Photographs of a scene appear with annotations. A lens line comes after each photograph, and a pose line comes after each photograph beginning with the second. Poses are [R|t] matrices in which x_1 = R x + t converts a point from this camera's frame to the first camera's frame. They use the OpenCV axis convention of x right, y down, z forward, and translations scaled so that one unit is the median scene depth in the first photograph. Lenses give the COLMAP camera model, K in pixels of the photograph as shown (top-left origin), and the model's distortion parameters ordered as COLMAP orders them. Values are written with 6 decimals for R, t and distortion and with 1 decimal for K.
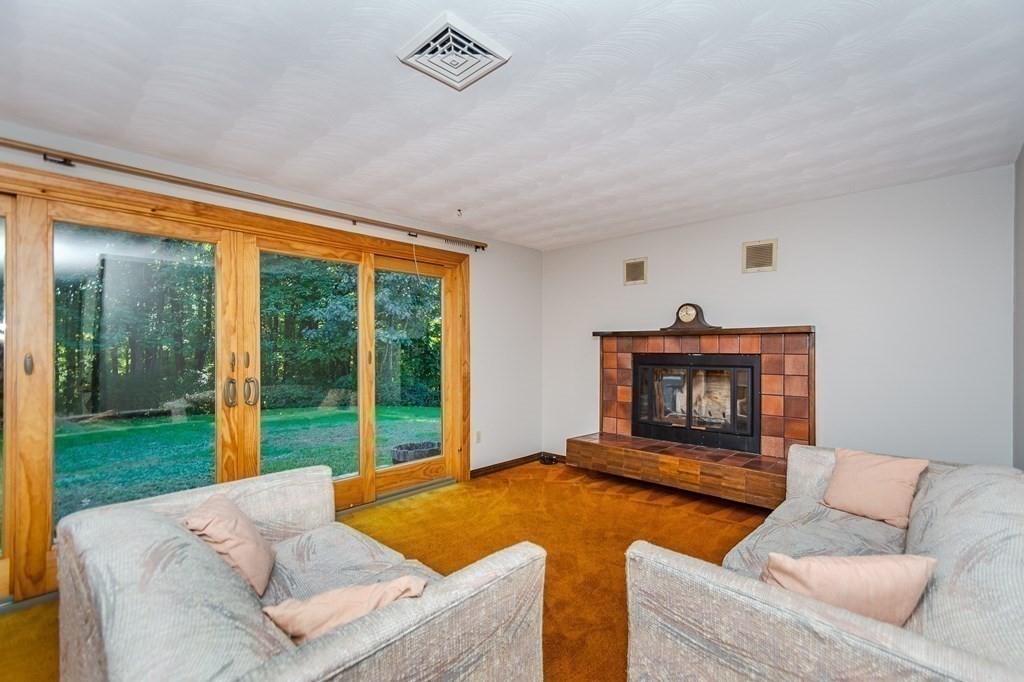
lens RADIAL K [[451.3, 0, 515.2], [0, 451.3, 346.3], [0, 0, 1]] dist [0.002276, 0.000795]
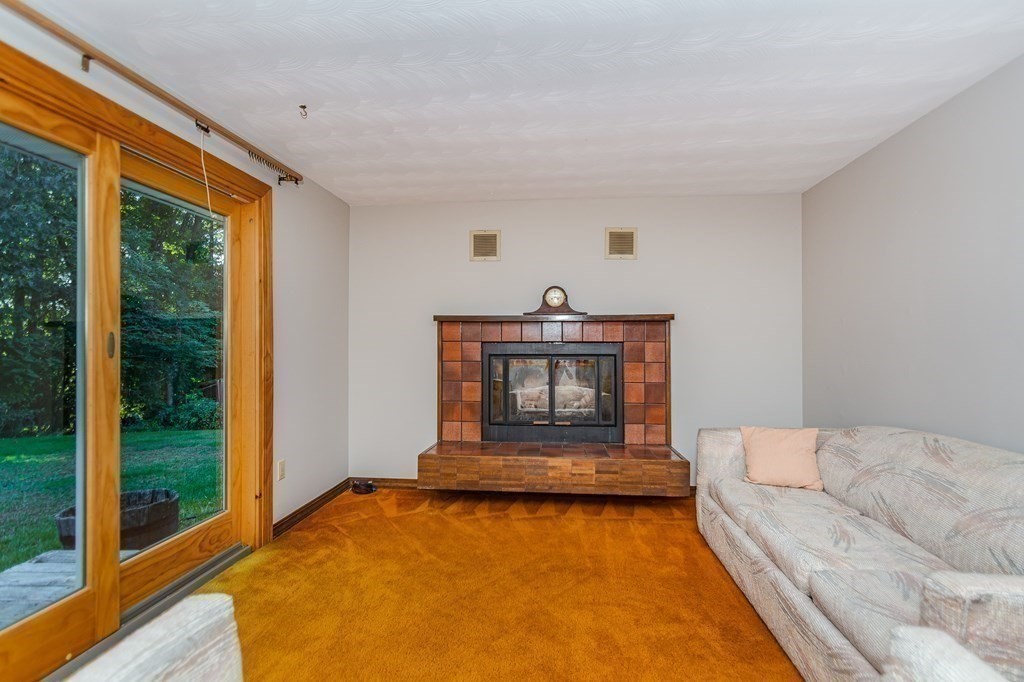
lens RADIAL K [[485.0, 0, 512.0], [0, 485.0, 341.0], [0, 0, 1]] dist [-0.017577, 0.014030]
pose [[0.797826, 0.005051, 0.602866, -0.271556], [-0.001899, 0.999981, -0.005864, 0.020640], [-0.602884, 0.003534, 0.797821, 0.282107]]
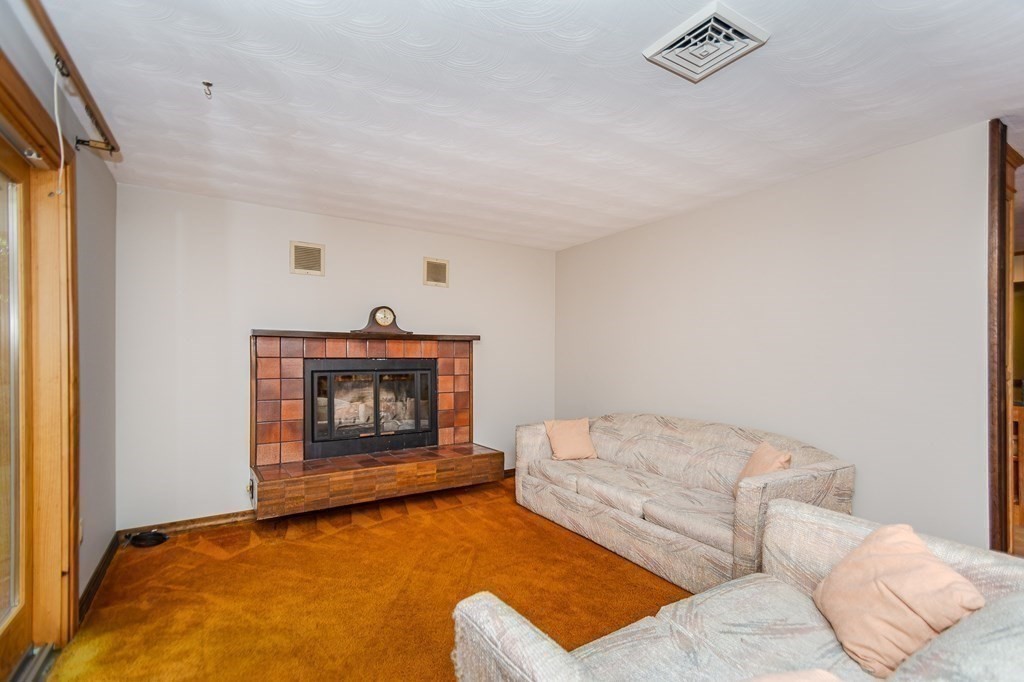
lens RADIAL K [[462.5, 0, 512.4], [0, 462.5, 356.4], [0, 0, 1]] dist [0.008775, 0.000939]
pose [[0.253923, -0.002443, 0.967221, -0.512890], [-0.006966, 0.999966, 0.004354, 0.006171], [-0.967199, -0.007843, 0.253897, 0.484918]]
